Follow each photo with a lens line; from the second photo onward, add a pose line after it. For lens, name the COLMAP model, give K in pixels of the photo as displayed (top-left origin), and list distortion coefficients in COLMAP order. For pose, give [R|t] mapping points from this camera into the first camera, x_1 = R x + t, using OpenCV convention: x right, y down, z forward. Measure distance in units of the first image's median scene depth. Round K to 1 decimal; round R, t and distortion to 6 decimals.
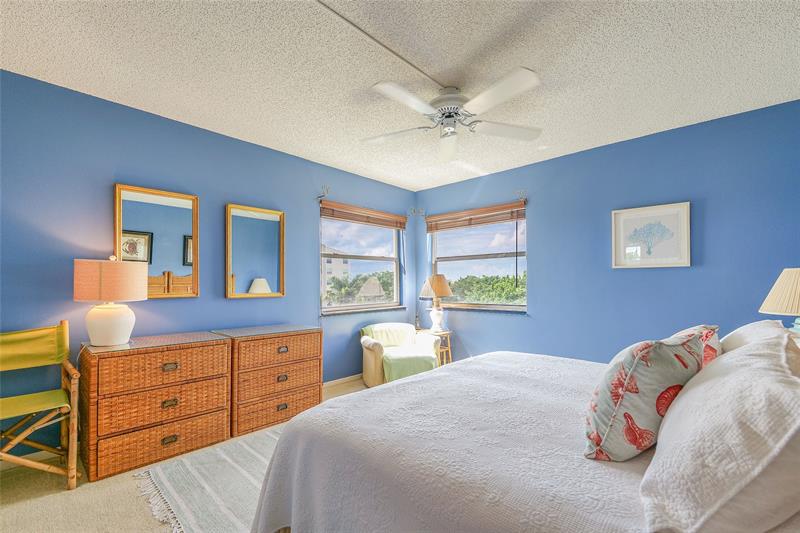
lens RADIAL K [[346.7, 0, 398.6], [0, 346.7, 261.5], [0, 0, 1]] dist [-0.012510, 0.000847]
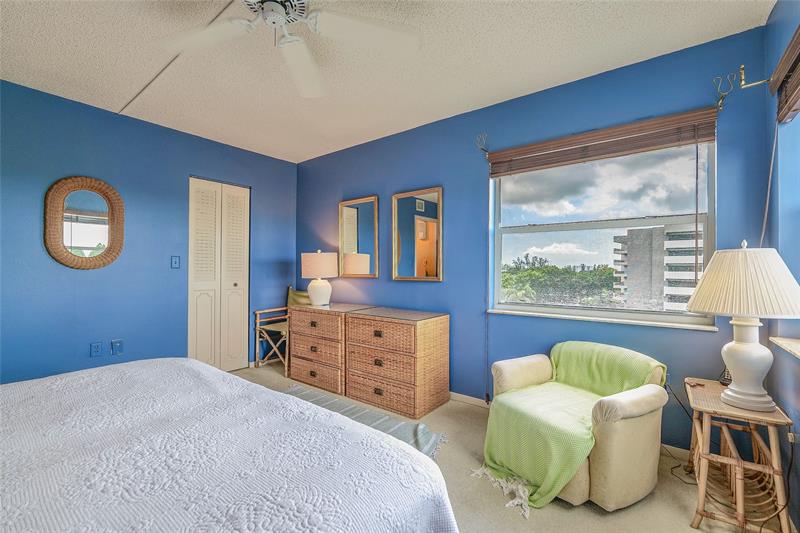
lens RADIAL K [[346.7, 0, 398.6], [0, 346.7, 261.5], [0, 0, 1]] dist [-0.012510, 0.000847]
pose [[0.100492, -0.019119, -0.994754, 0.720463], [0.053508, 0.998472, -0.013785, 0.073467], [0.993498, -0.051842, 0.101362, 1.070270]]
